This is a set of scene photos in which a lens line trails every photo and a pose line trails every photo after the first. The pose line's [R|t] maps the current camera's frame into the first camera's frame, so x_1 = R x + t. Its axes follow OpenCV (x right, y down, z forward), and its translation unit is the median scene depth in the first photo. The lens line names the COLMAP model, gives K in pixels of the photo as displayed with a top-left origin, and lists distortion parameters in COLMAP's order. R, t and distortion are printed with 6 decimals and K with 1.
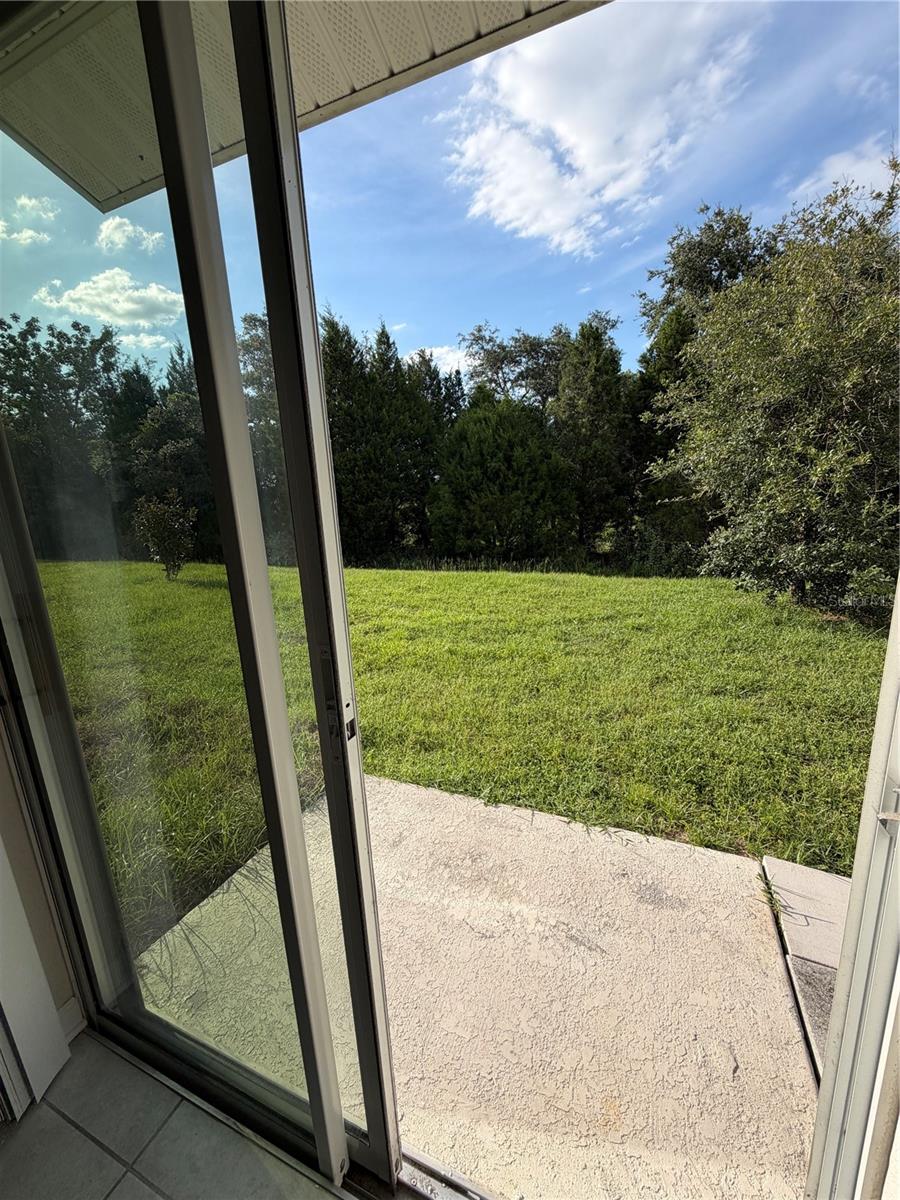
lens RADIAL K [[473.5, 0, 447.6], [0, 473.5, 595.1], [0, 0, 1]] dist [-0.001510, 0.000149]
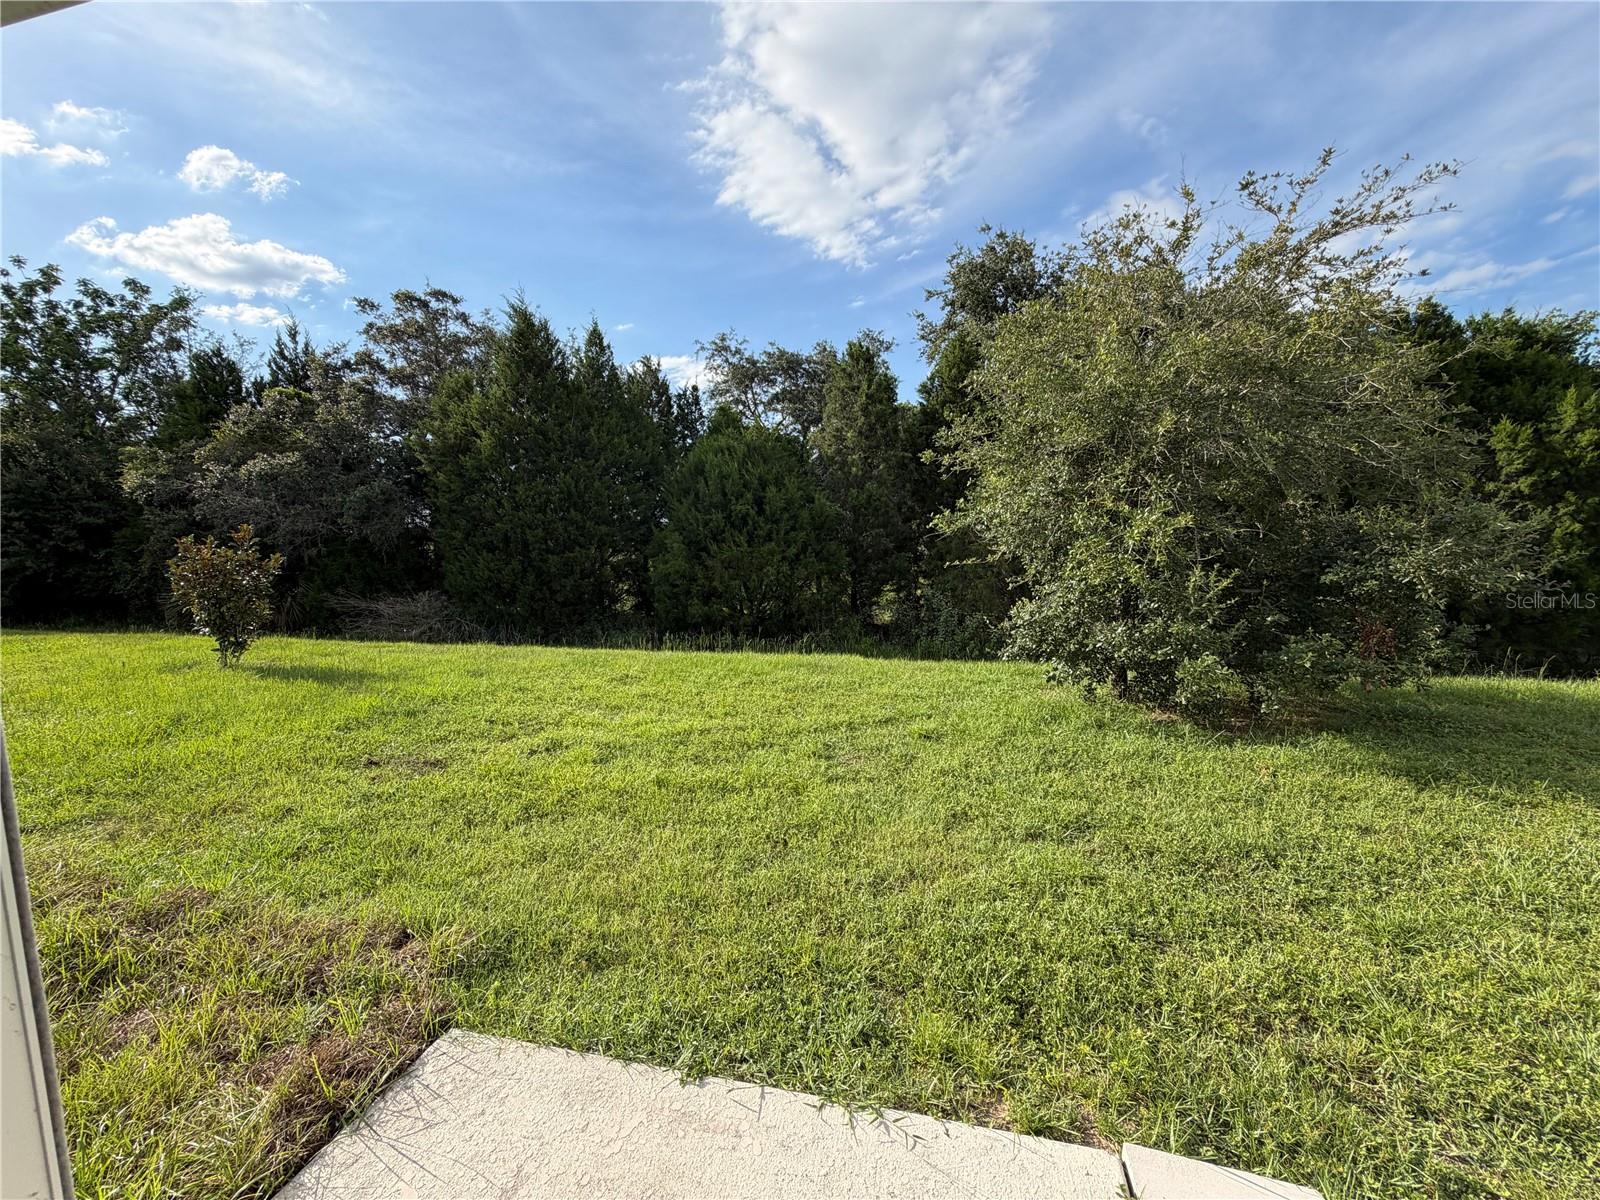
lens RADIAL K [[631.3, 0, 792.0], [0, 631.3, 599.7], [0, 0, 1]] dist [-0.001510, 0.000149]
pose [[0.985184, 0.014027, 0.170924, 0.017227], [0.006990, 0.992537, -0.121743, -0.012410], [-0.171356, 0.121134, 0.977734, 0.035412]]
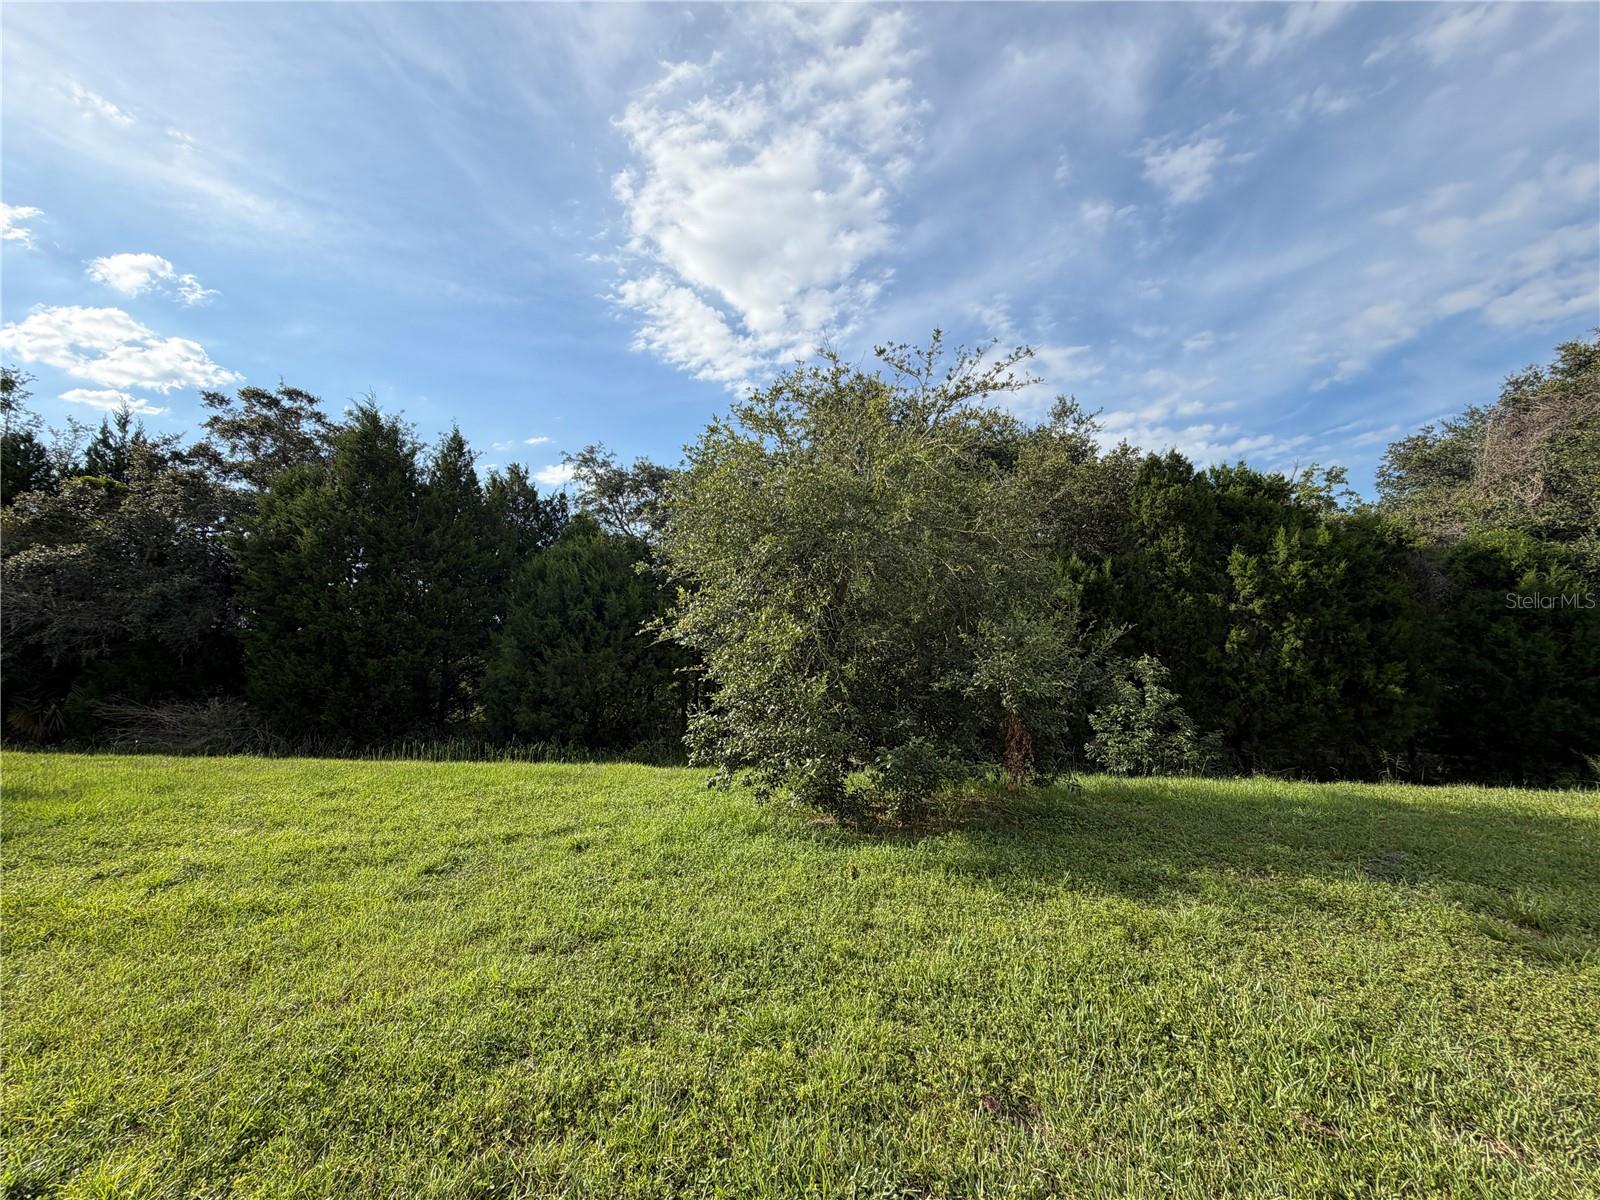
lens RADIAL K [[631.3, 0, 792.0], [0, 631.3, 599.7], [0, 0, 1]] dist [-0.001510, 0.000149]
pose [[0.954085, 0.064068, 0.292603, 0.234471], [0.023166, 0.958148, -0.285333, -0.004451], [-0.298637, 0.279011, 0.912671, -0.037269]]
